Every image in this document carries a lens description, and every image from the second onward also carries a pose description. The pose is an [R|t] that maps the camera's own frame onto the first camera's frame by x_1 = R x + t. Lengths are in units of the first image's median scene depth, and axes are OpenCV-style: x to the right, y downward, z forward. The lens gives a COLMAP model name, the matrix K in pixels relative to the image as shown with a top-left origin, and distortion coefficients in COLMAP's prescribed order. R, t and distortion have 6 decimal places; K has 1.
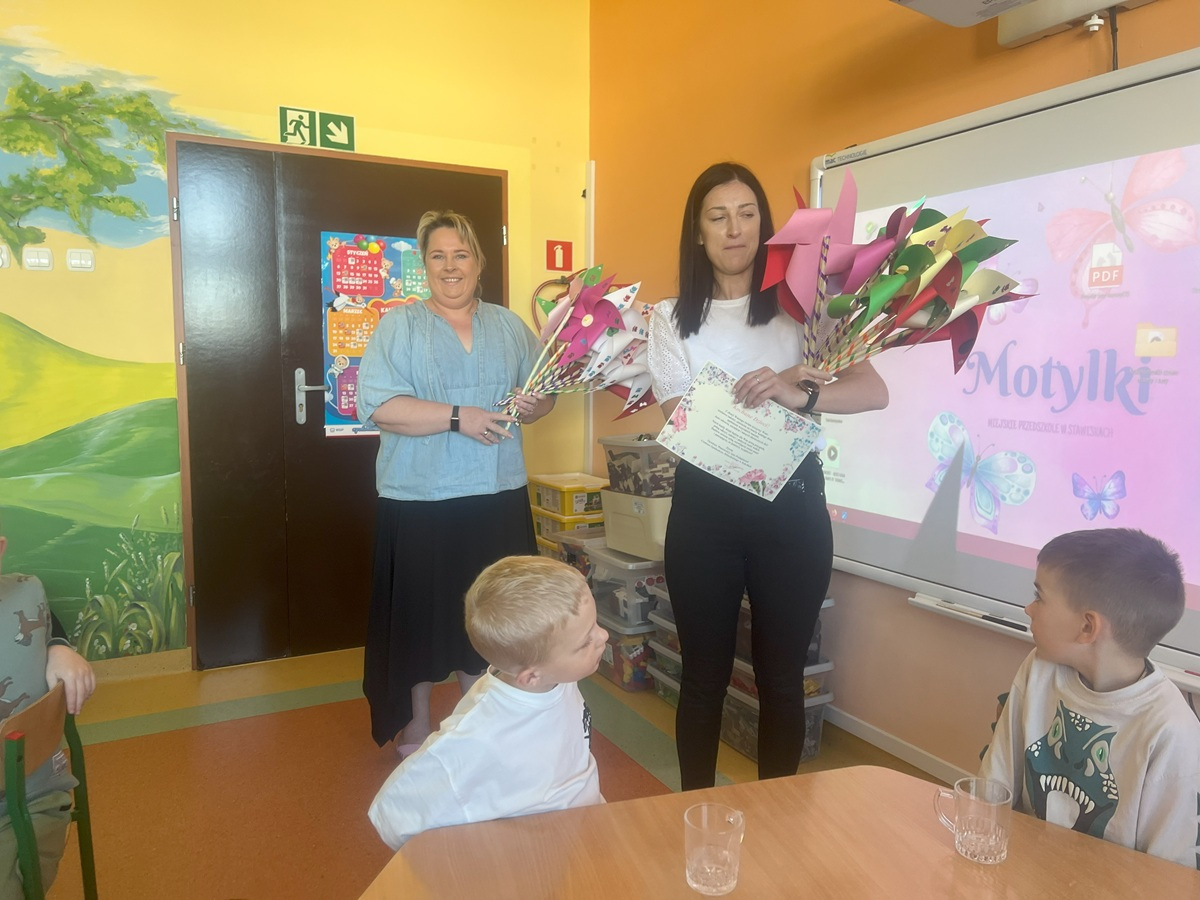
lens RADIAL K [[904.9, 0, 640.1], [0, 904.9, 461.3], [0, 0, 1]] dist [0.002143, -0.021604]
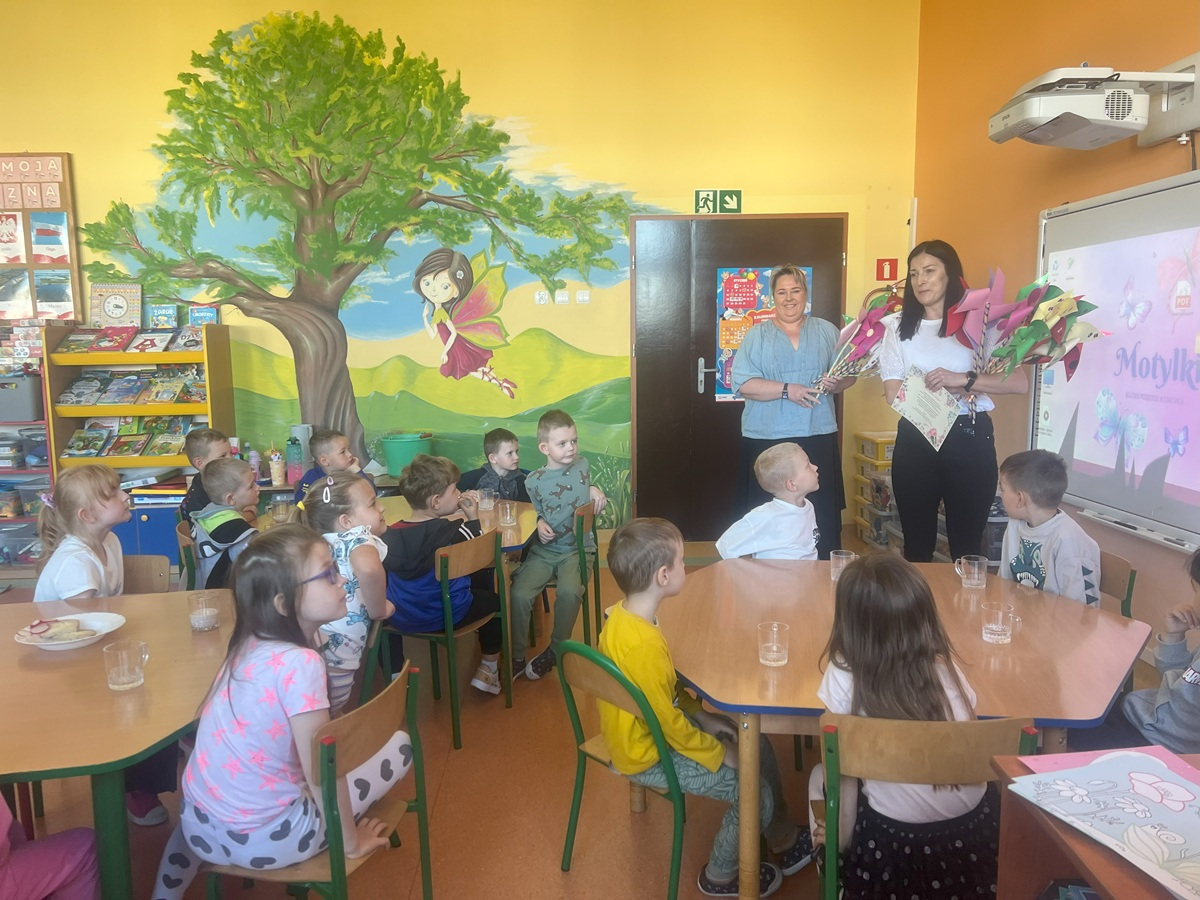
lens RADIAL K [[905.3, 0, 600.0], [0, 905.3, 450.0], [0, 0, 1]] dist [0.127436, -0.000553]
pose [[0.887524, 0.038616, -0.459141, 0.219528], [-0.029251, 0.999194, 0.027495, 0.021216], [0.459832, -0.010972, 0.887938, -0.536582]]
